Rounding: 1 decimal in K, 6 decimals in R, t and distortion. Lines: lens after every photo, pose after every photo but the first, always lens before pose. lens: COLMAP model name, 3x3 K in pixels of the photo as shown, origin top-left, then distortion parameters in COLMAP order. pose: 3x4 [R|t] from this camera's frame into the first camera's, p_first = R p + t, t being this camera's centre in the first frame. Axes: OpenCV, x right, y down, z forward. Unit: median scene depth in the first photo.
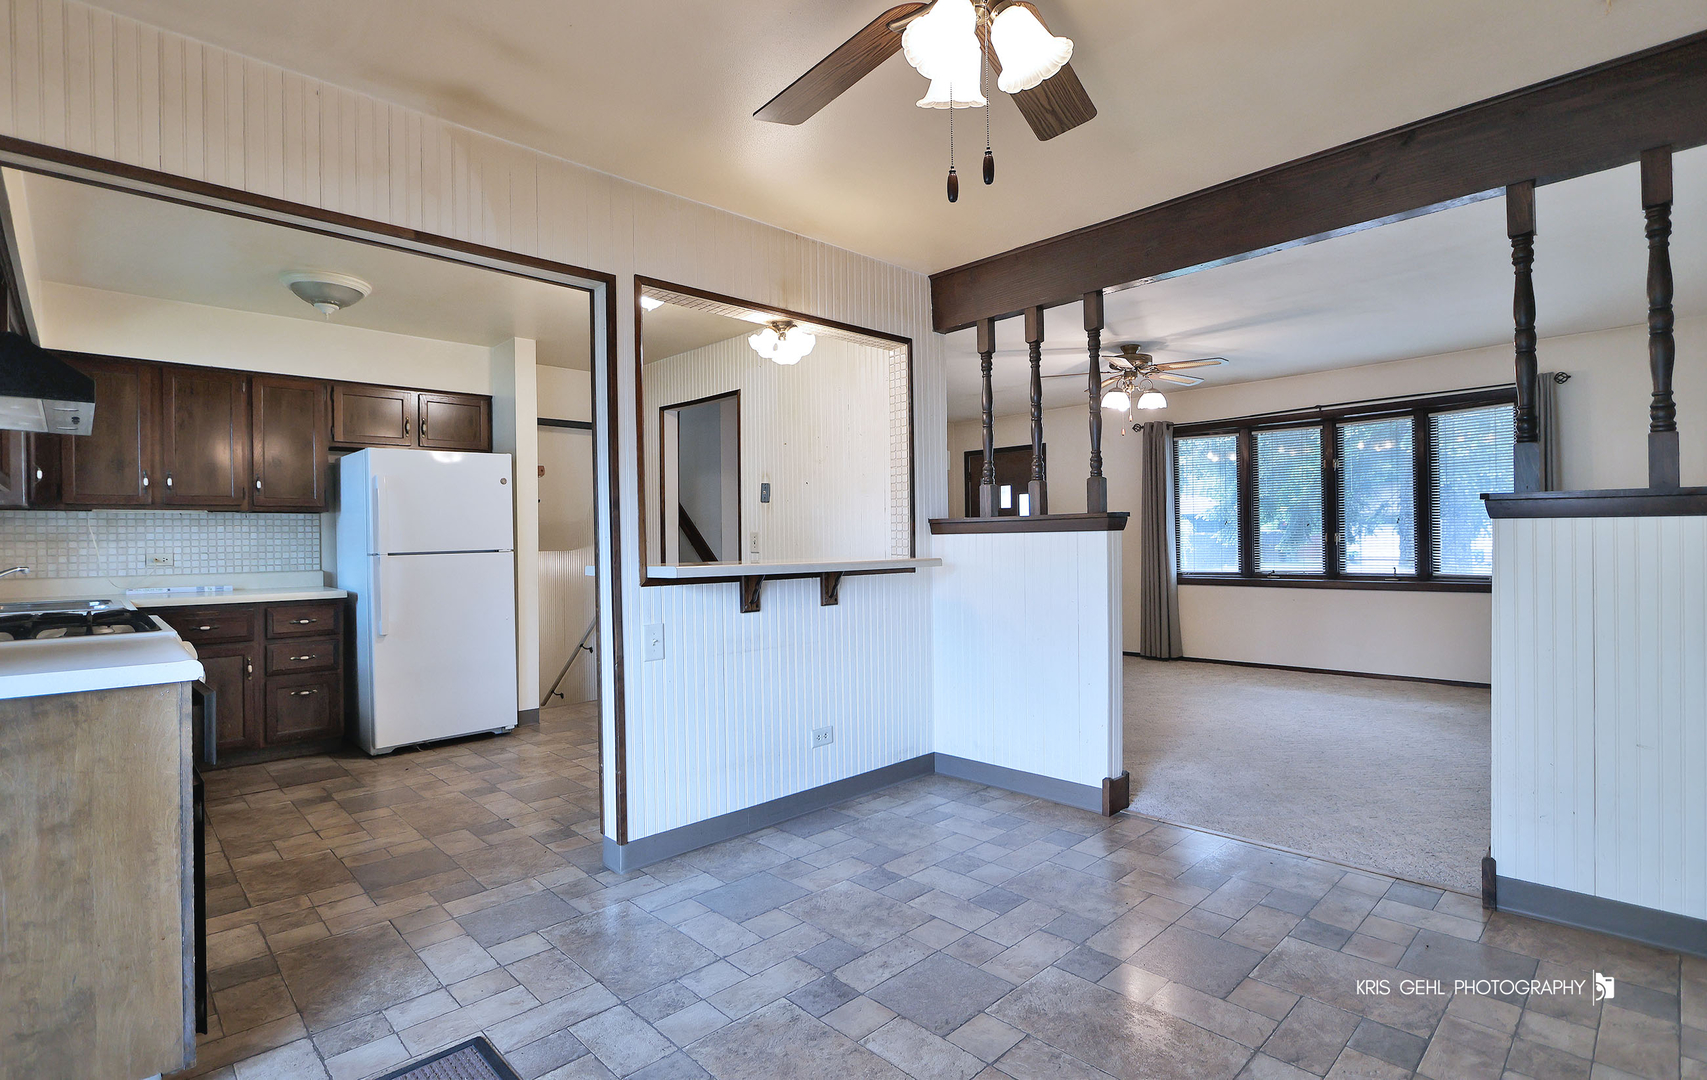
lens RADIAL K [[811.8, 0, 852.6], [0, 811.8, 538.7], [0, 0, 1]] dist [-0.010141, -0.000075]
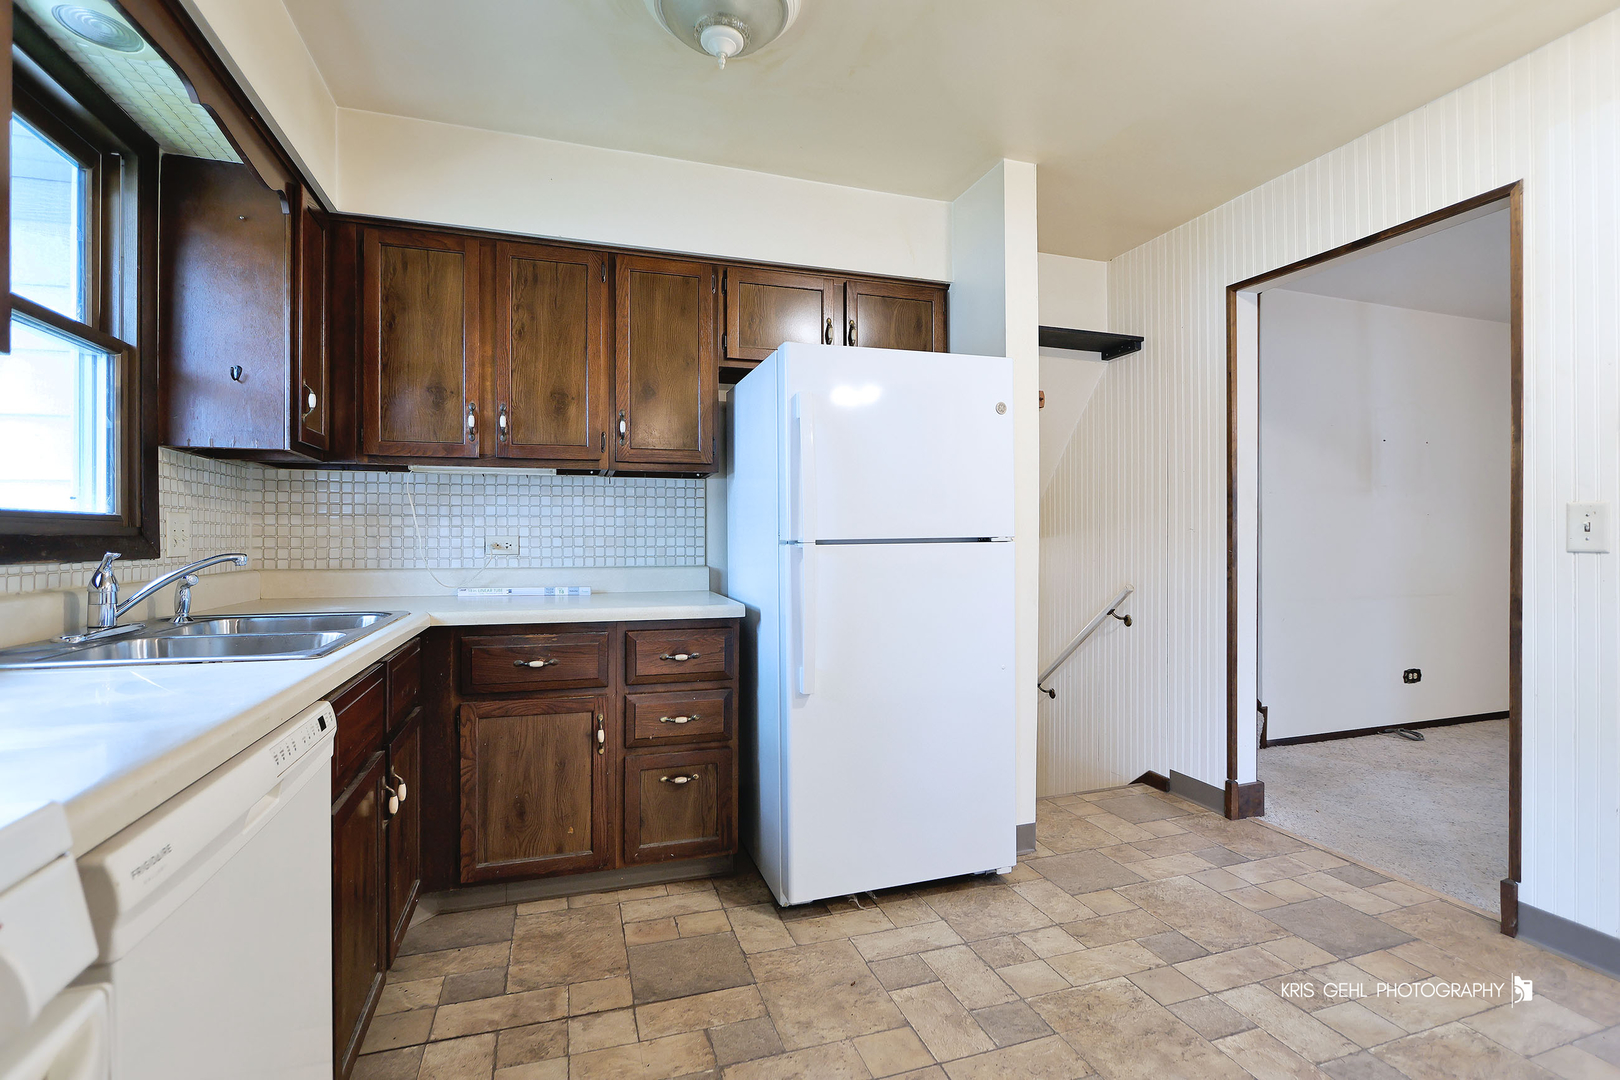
lens RADIAL K [[744.7, 0, 810.0], [0, 744.7, 538.5], [0, 0, 1]] dist [0.000162, -0.000177]
pose [[0.904996, 0.013312, -0.425213, -0.359782], [-0.011013, 0.999908, 0.007863, 0.012460], [0.425278, -0.002433, 0.905059, 0.541298]]
